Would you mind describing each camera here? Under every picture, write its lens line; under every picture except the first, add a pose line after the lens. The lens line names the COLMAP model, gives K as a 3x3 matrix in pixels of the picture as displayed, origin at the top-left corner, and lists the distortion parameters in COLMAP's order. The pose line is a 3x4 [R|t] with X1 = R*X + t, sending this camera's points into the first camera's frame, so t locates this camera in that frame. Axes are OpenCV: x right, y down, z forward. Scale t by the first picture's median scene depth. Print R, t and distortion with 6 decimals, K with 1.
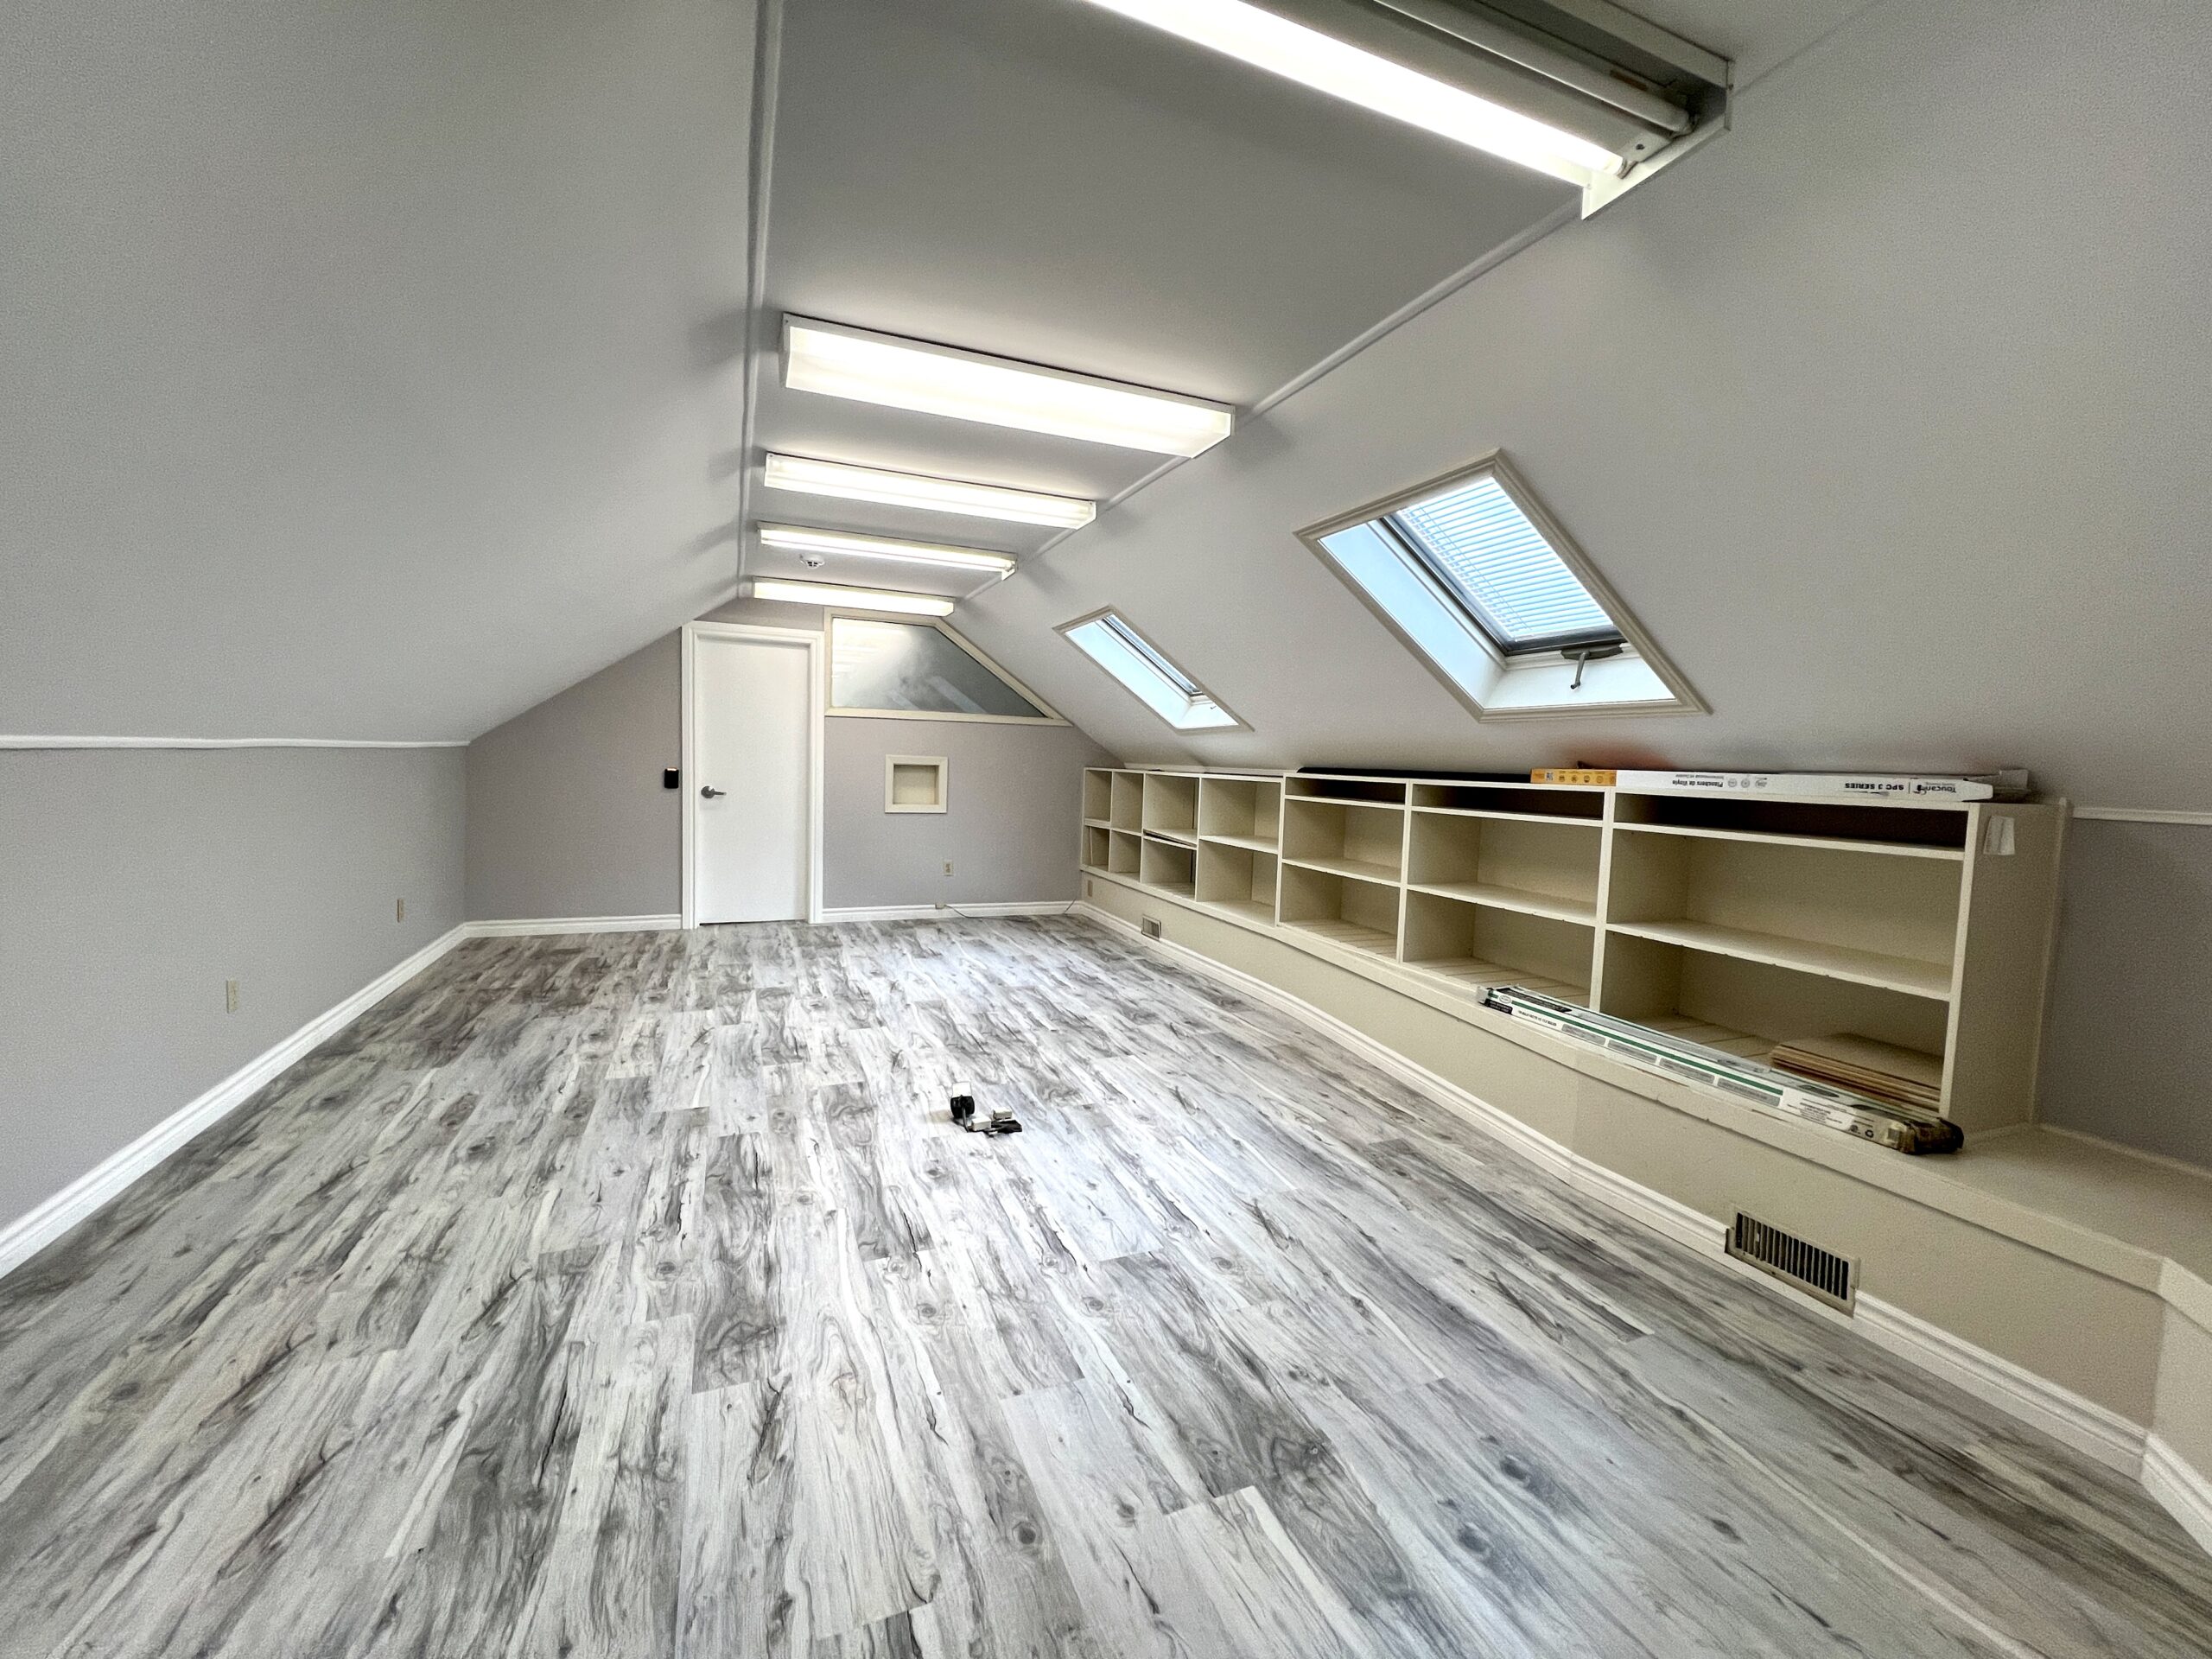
lens RADIAL K [[895.3, 0, 1106.0], [0, 895.3, 829.5], [0, 0, 1]] dist [0.000714, 0.000260]
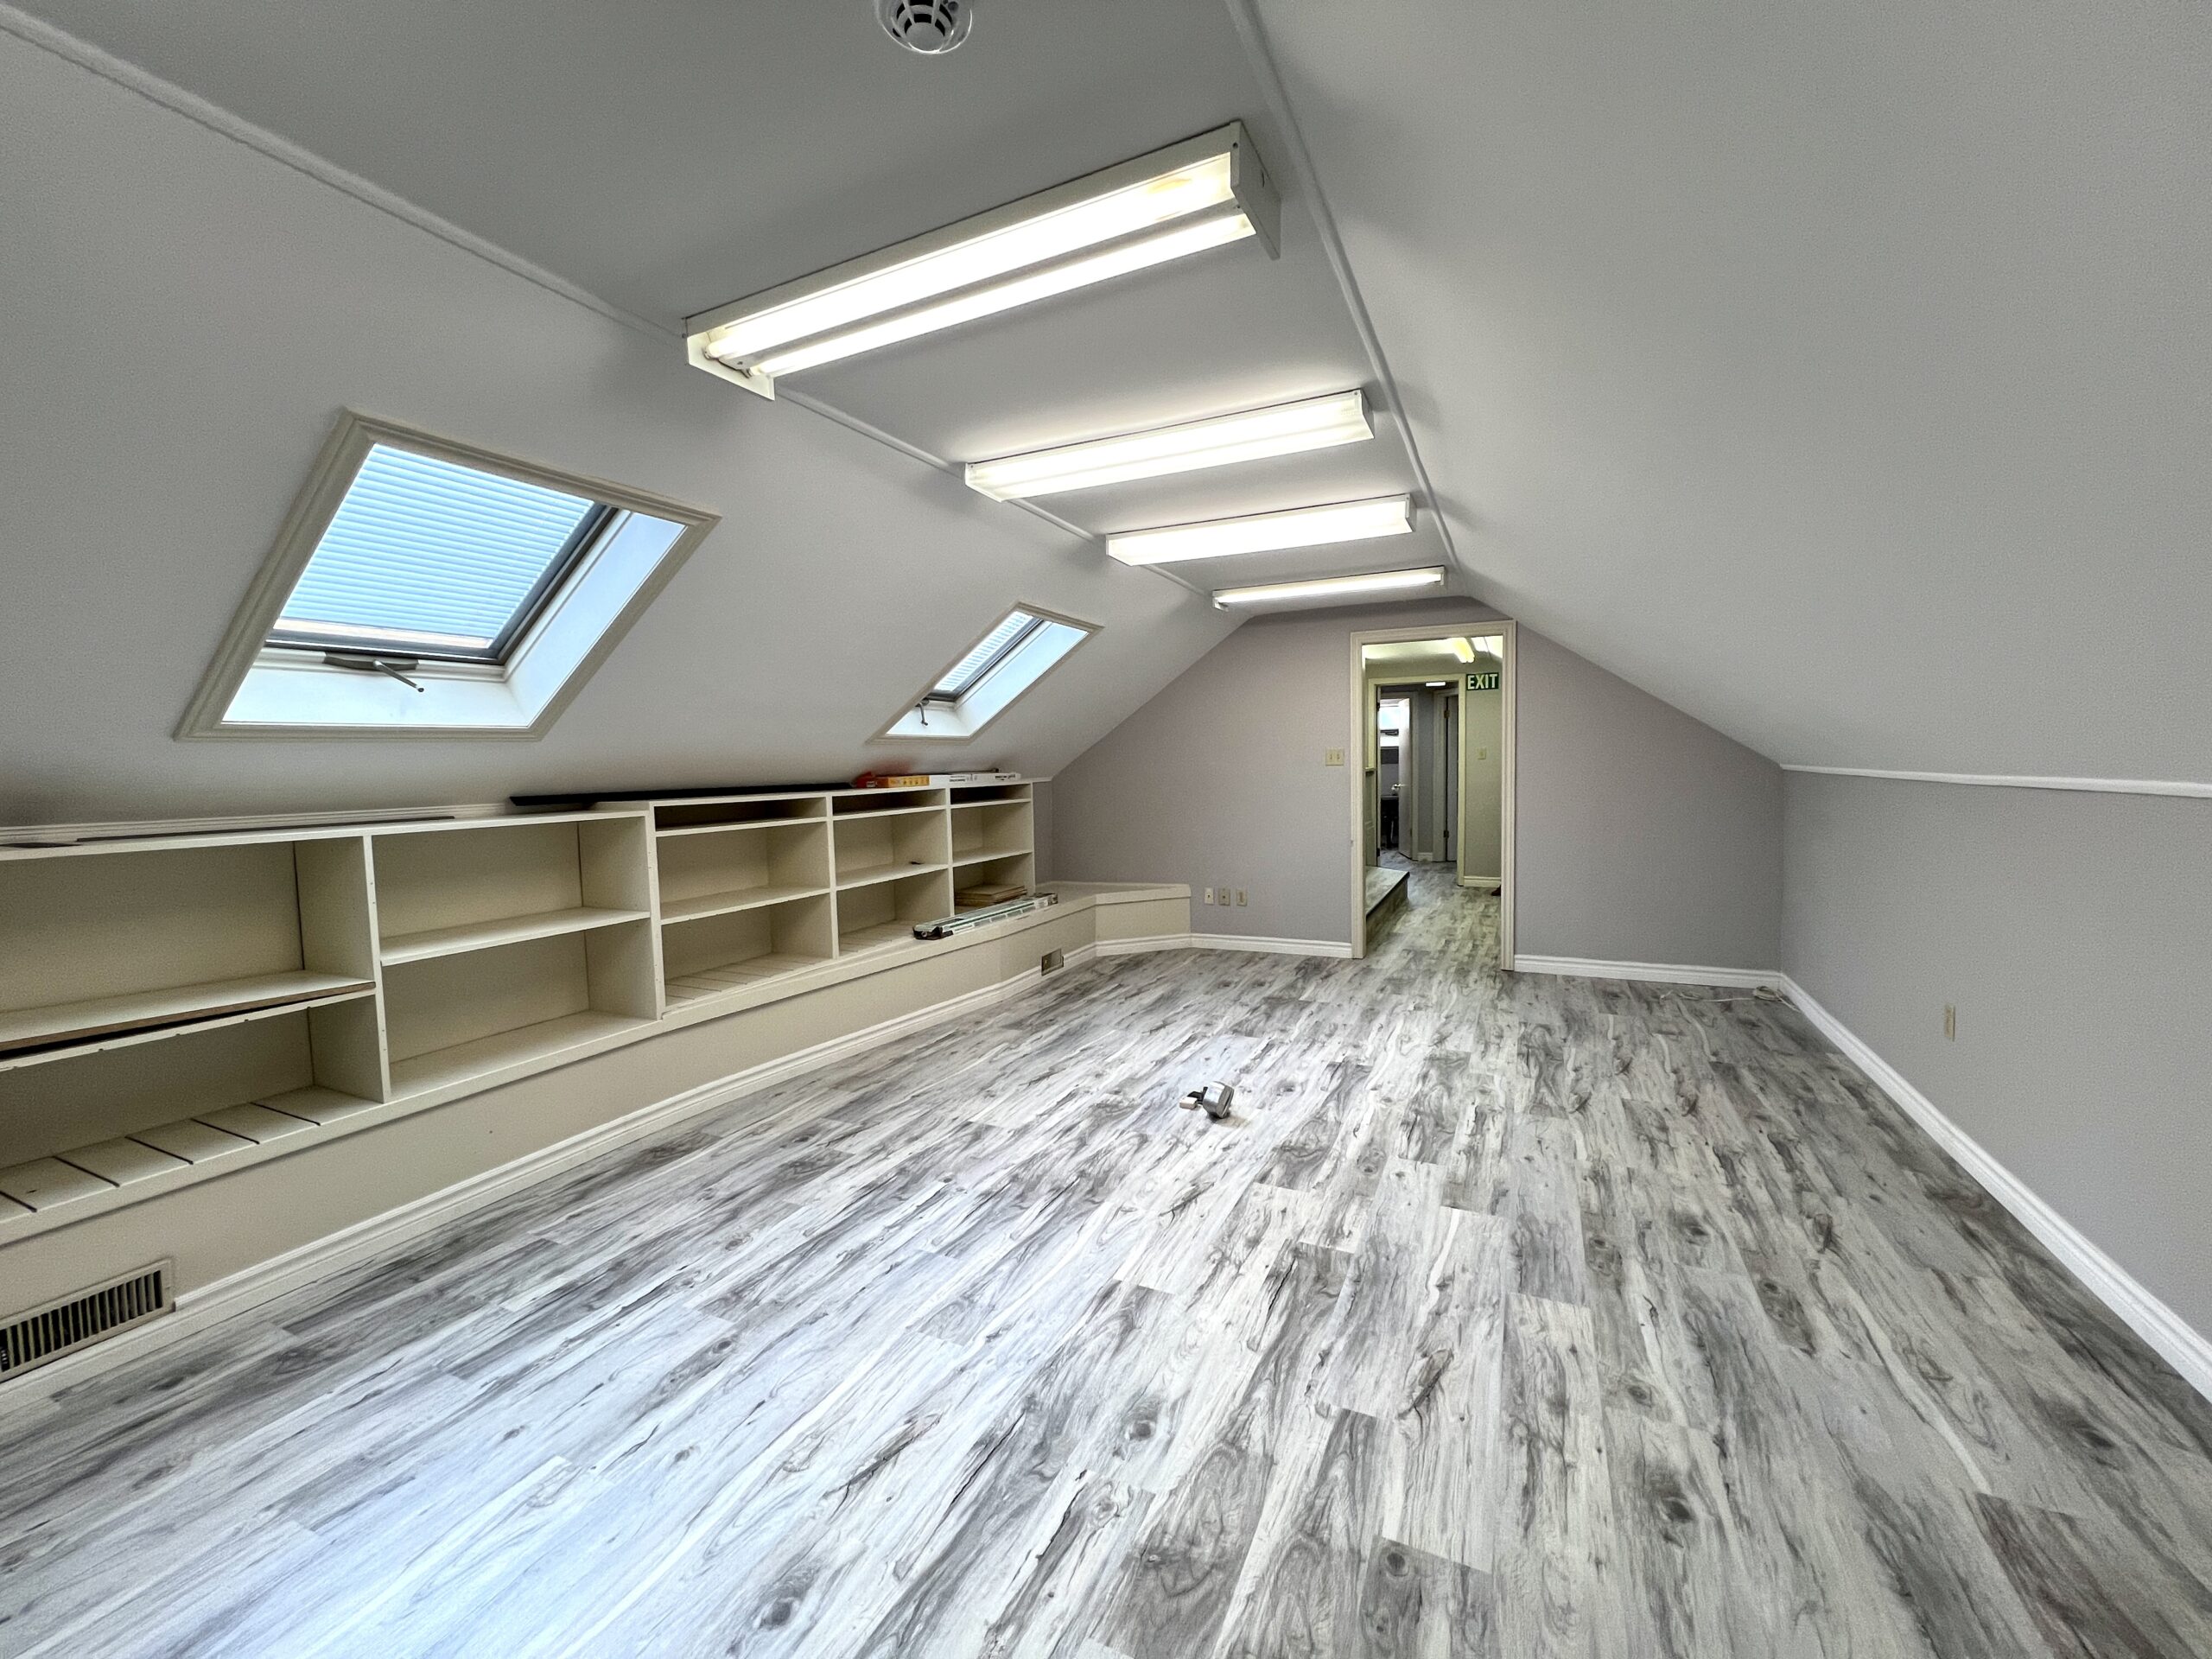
lens RADIAL K [[895.3, 0, 1106.0], [0, 895.3, 829.5], [0, 0, 1]] dist [0.000714, 0.000260]
pose [[-0.670545, -0.071962, 0.738370, -0.866609], [0.058203, 0.987114, 0.149061, -0.190994], [-0.739582, 0.142927, -0.657716, 1.816031]]
